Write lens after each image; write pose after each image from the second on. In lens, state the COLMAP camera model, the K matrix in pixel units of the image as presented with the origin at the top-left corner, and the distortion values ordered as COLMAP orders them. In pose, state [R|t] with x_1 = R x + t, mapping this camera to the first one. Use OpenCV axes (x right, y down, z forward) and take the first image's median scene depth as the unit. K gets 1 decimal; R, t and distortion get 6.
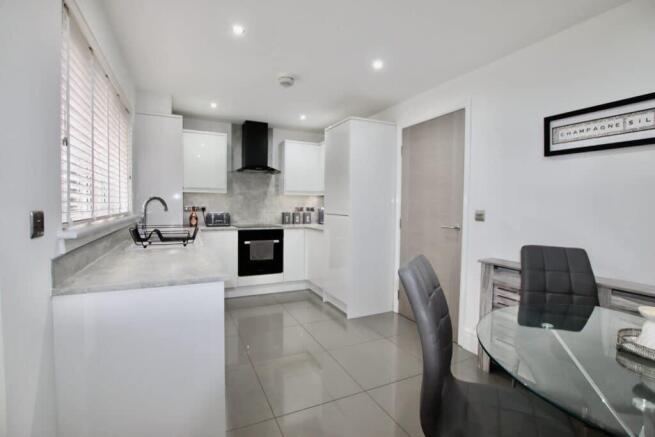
lens RADIAL K [[306.7, 0, 332.2], [0, 306.7, 217.4], [0, 0, 1]] dist [-0.031205, 0.000408]
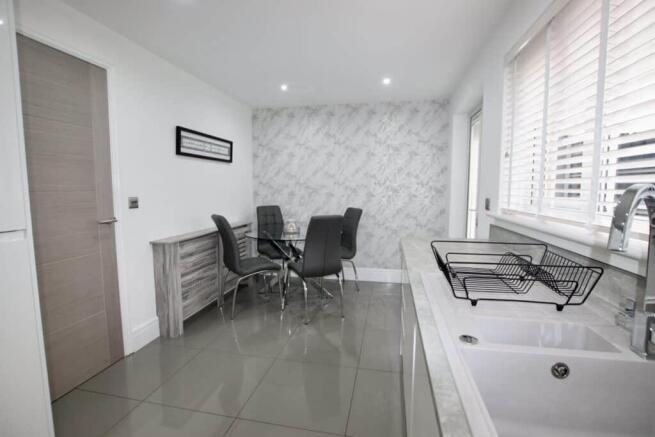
lens RADIAL K [[306.7, 0, 332.2], [0, 306.7, 217.4], [0, 0, 1]] dist [-0.031205, 0.000408]
pose [[-0.799436, -0.067603, 0.596935, -0.635472], [0.014811, 0.991128, 0.132080, -0.084393], [-0.600568, 0.114430, -0.791343, 1.558070]]
